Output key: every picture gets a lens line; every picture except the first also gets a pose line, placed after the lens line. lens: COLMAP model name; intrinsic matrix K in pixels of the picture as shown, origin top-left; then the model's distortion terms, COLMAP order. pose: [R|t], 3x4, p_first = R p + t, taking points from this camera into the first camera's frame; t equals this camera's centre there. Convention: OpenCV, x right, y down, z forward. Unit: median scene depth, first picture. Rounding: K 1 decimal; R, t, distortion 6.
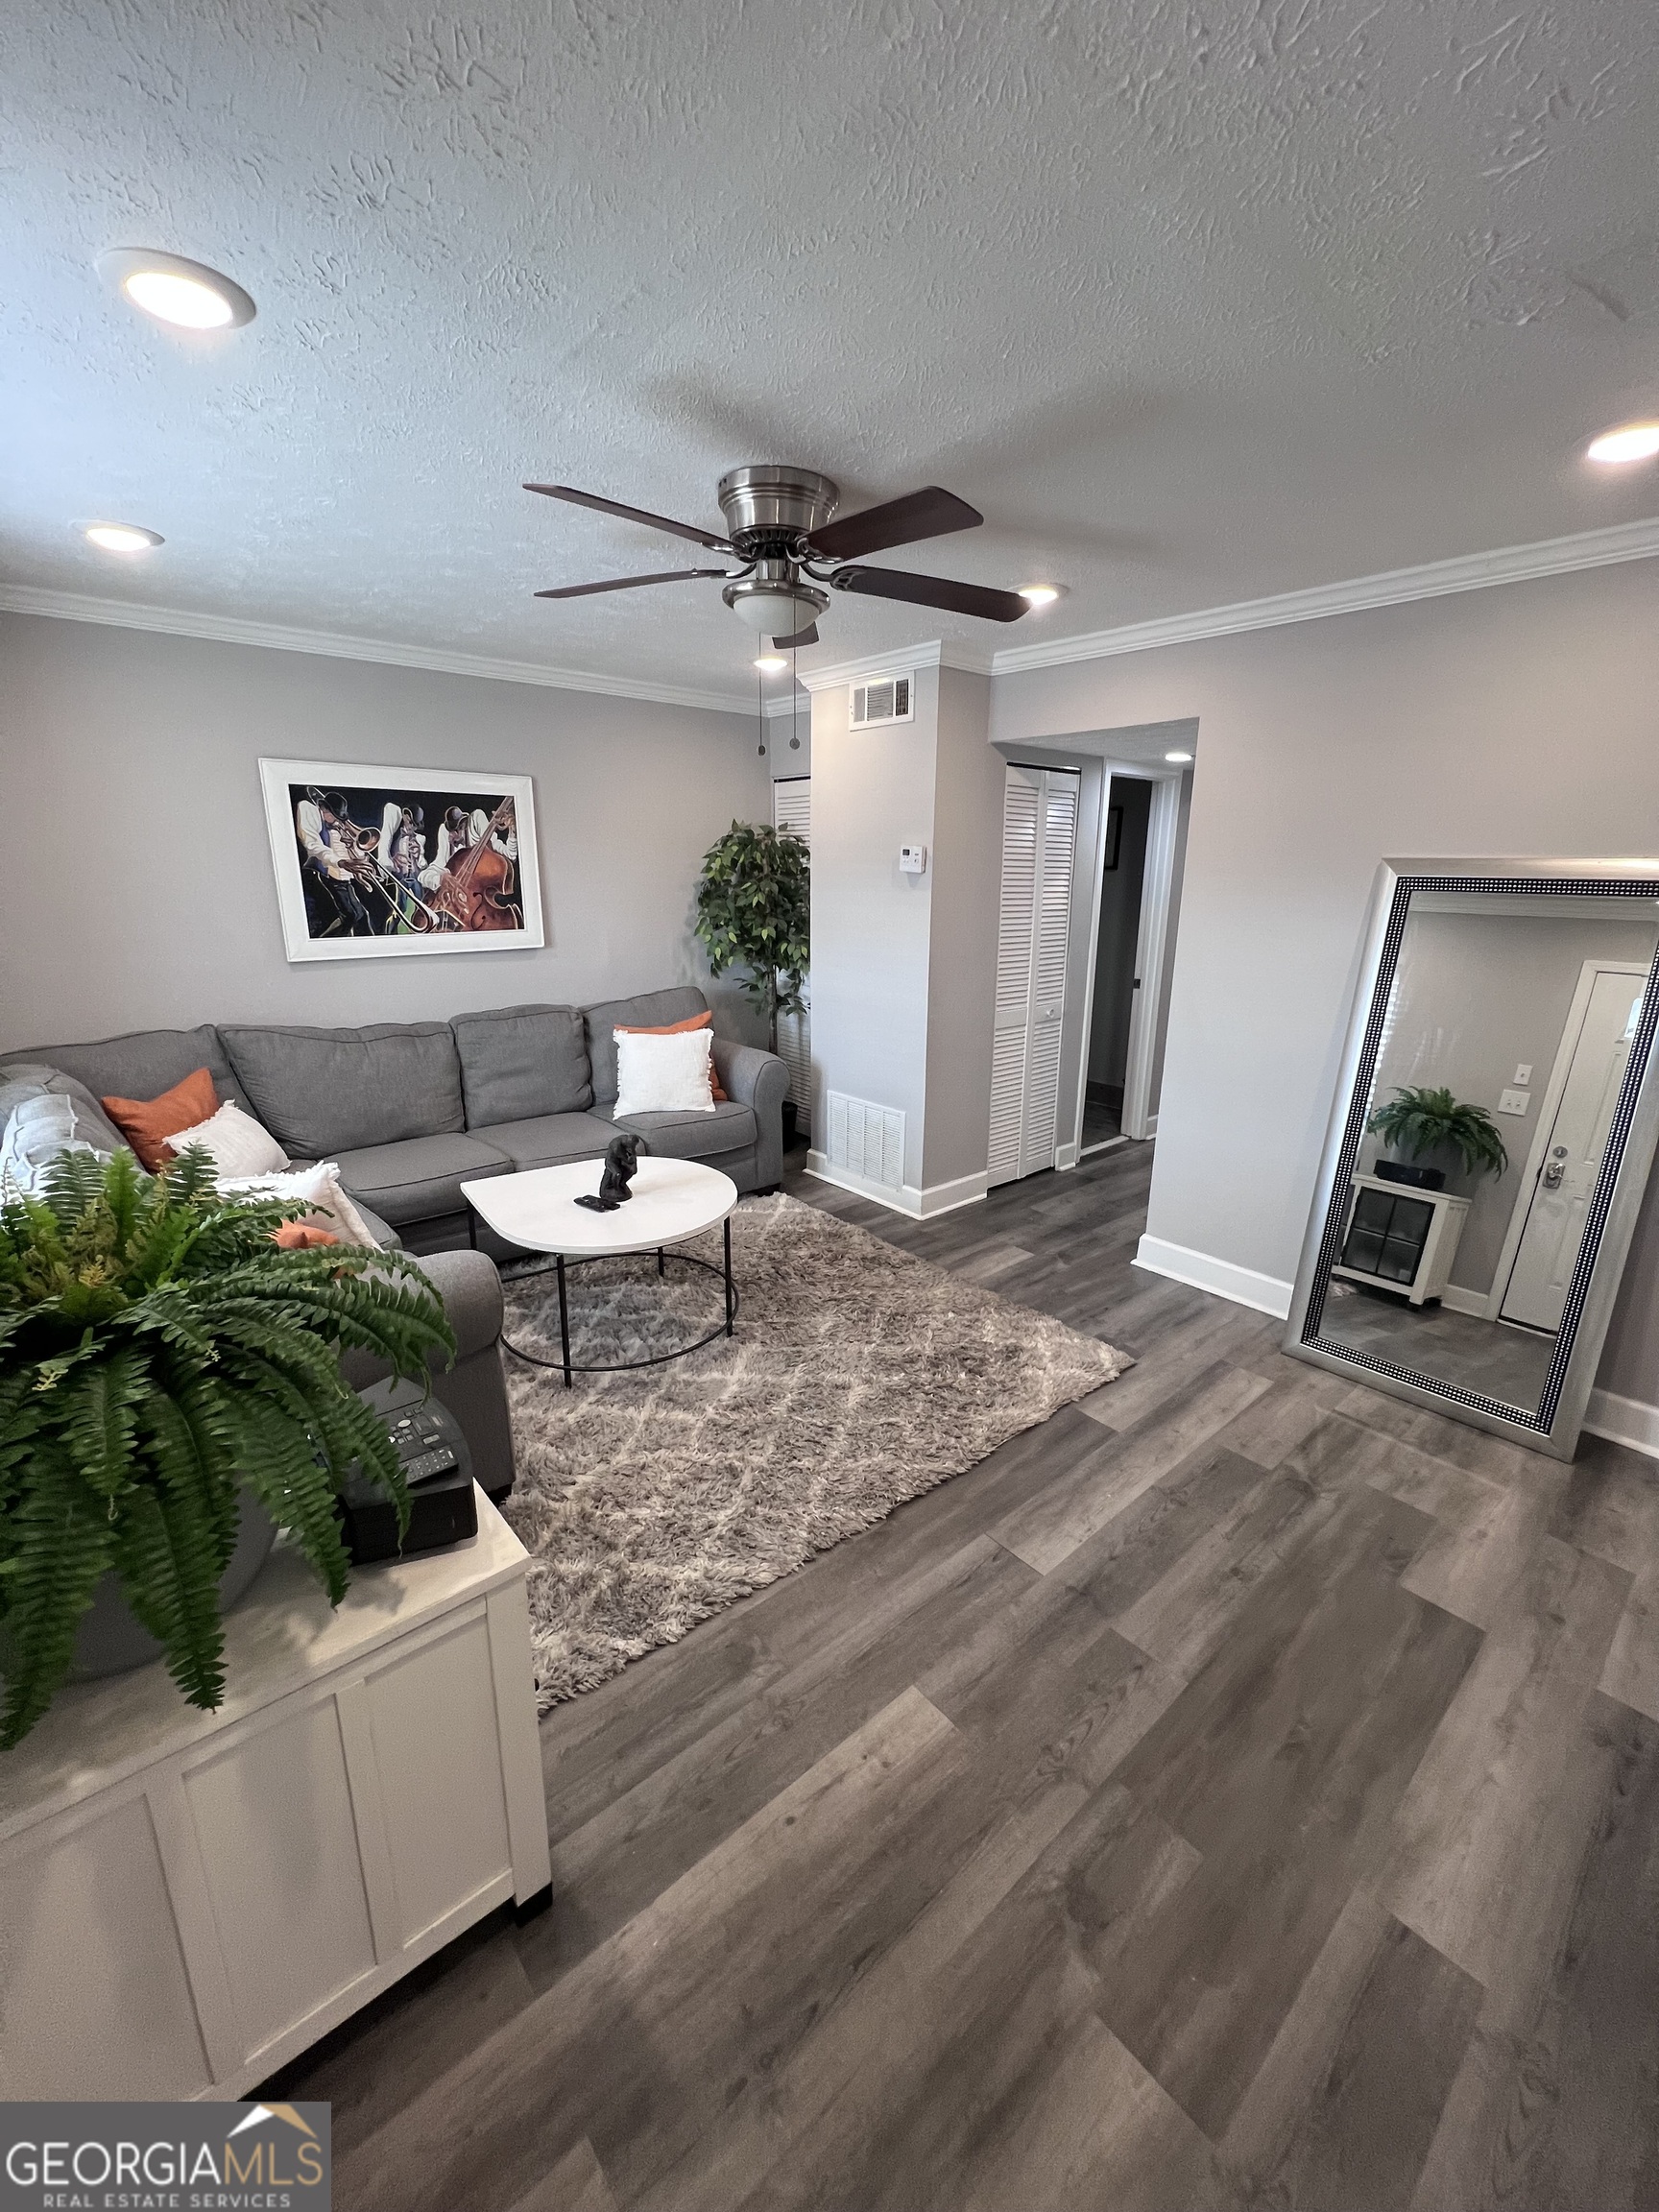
lens RADIAL K [[893.0, 0, 830.8], [0, 893.0, 1106.1], [0, 0, 1]] dist [0.000041, 0.000089]
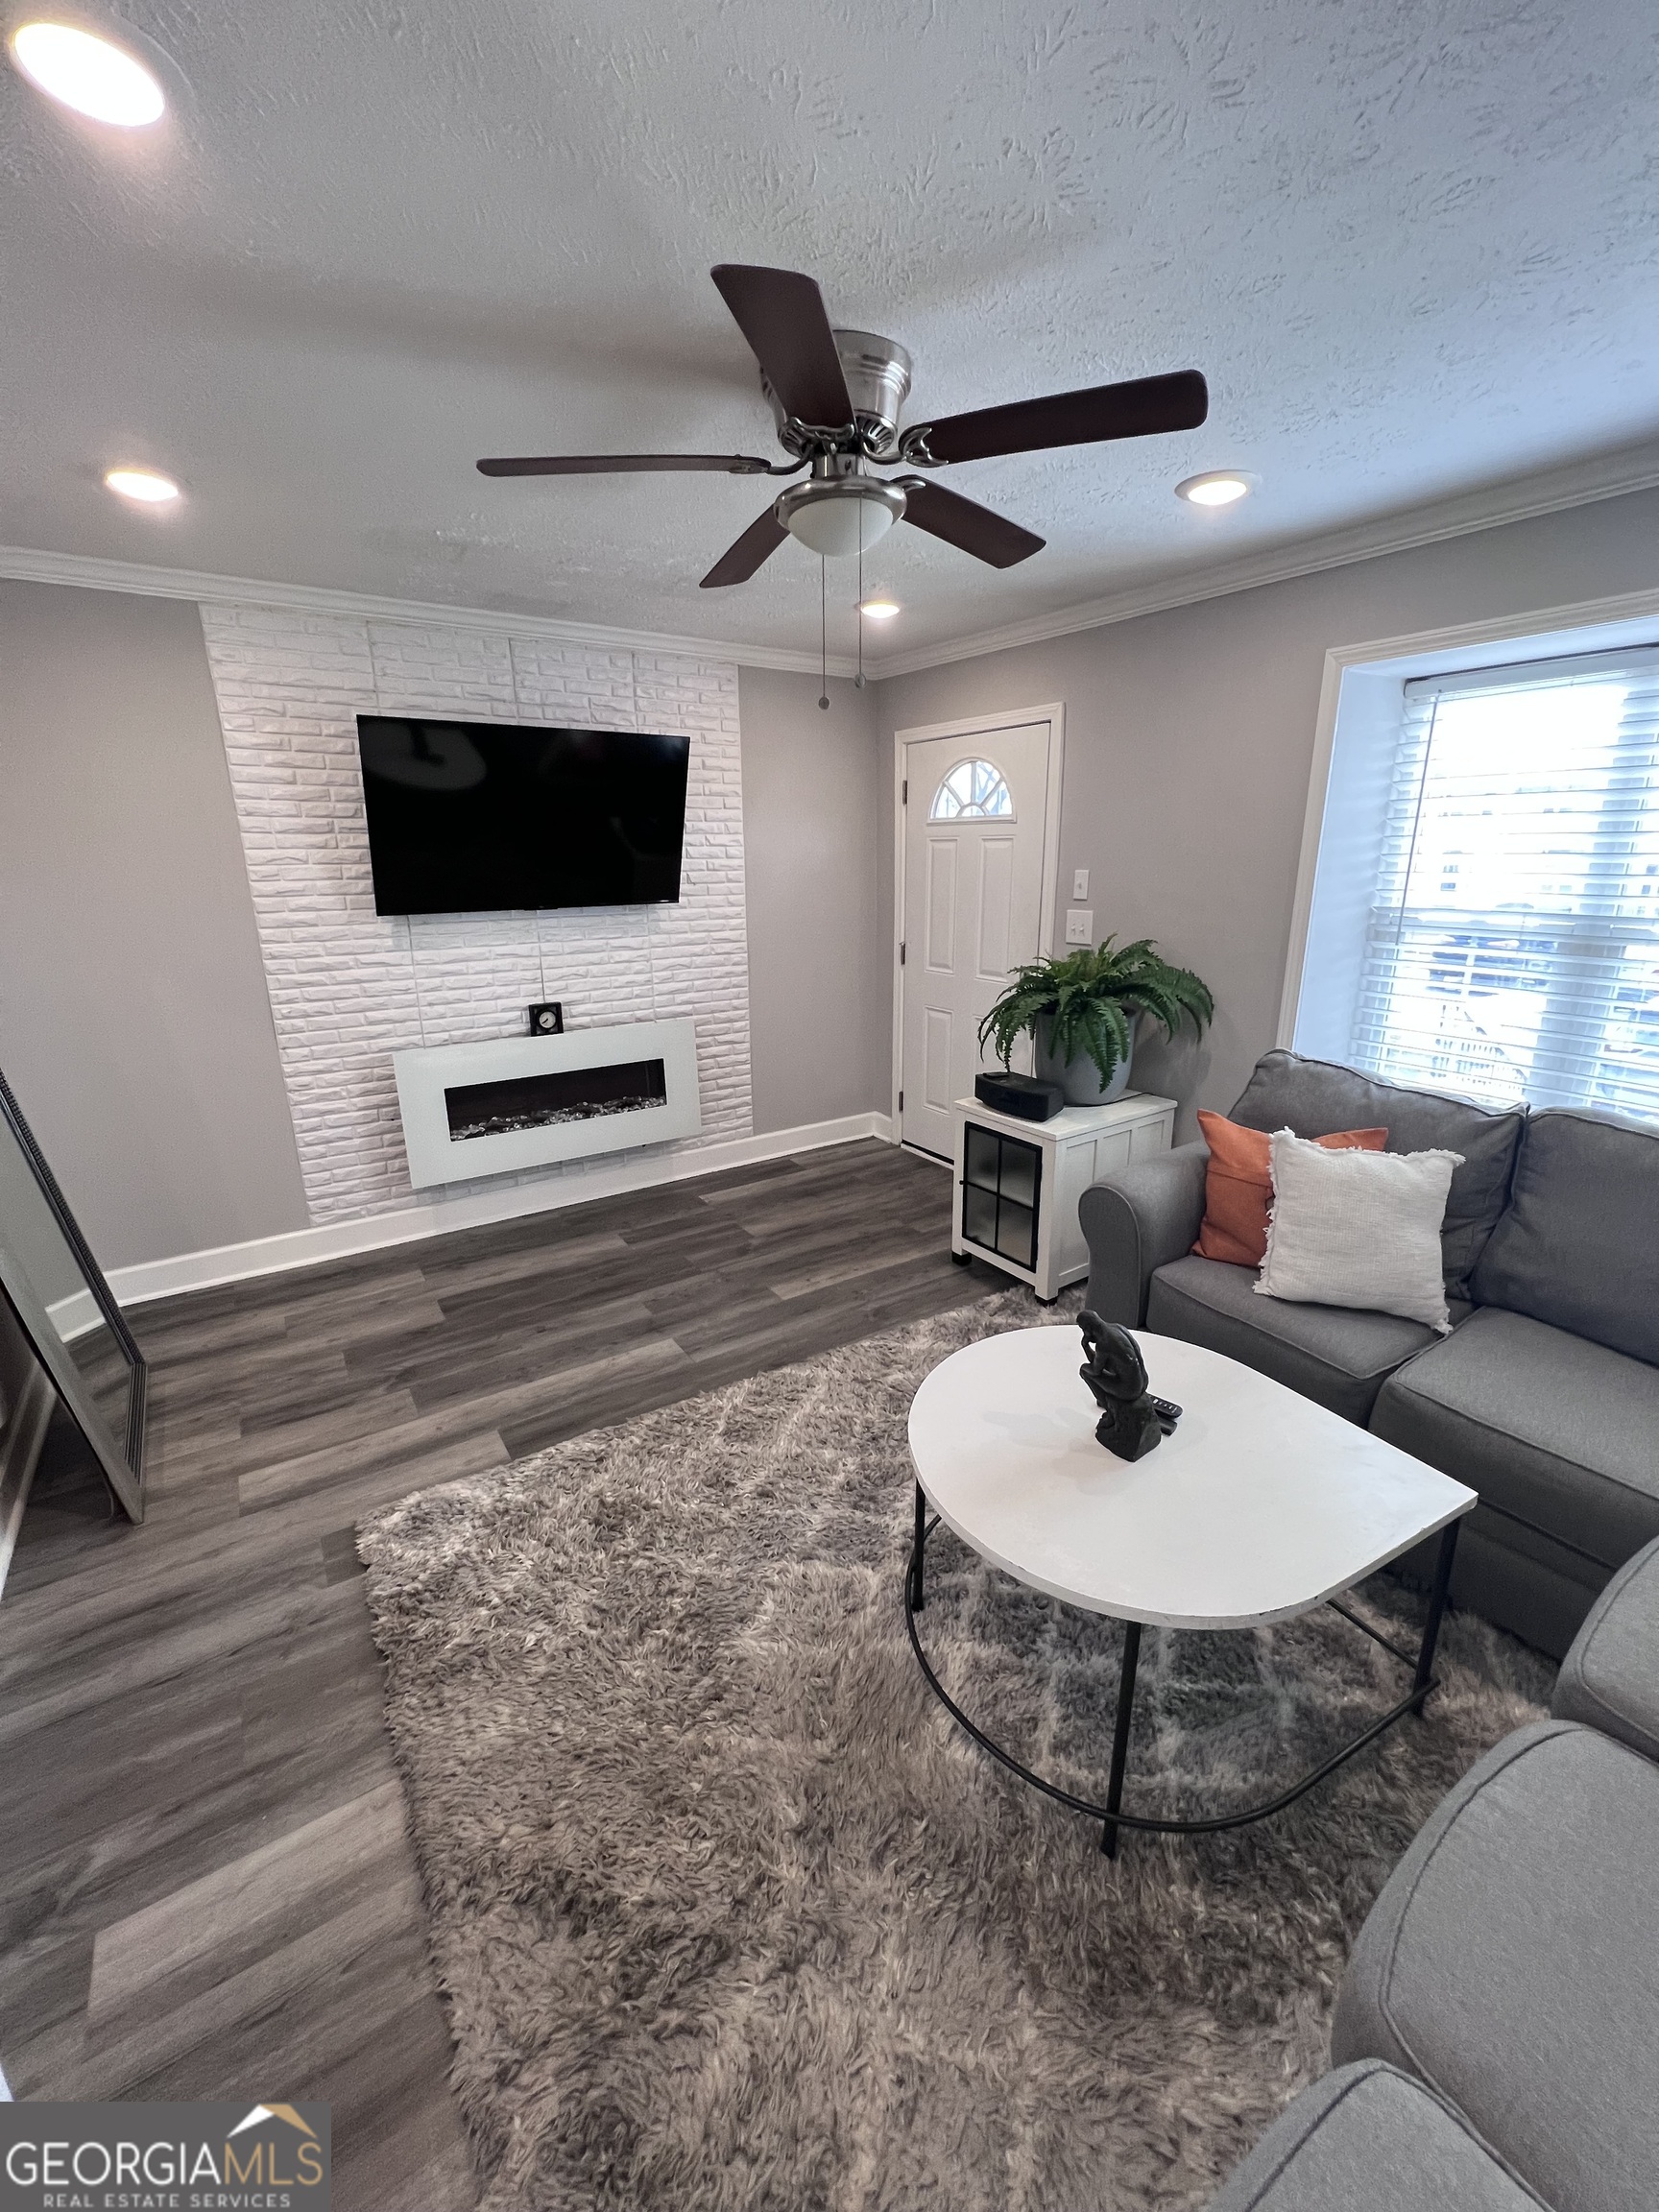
lens RADIAL K [[893.0, 0, 827.2], [0, 893.0, 1103.1], [0, 0, 1]] dist [0.000041, 0.000089]
pose [[-0.992433, -0.039903, 0.116121, -0.149966], [0.026148, 0.855342, 0.517404, -0.495816], [-0.119969, 0.516525, -0.847826, 1.848961]]
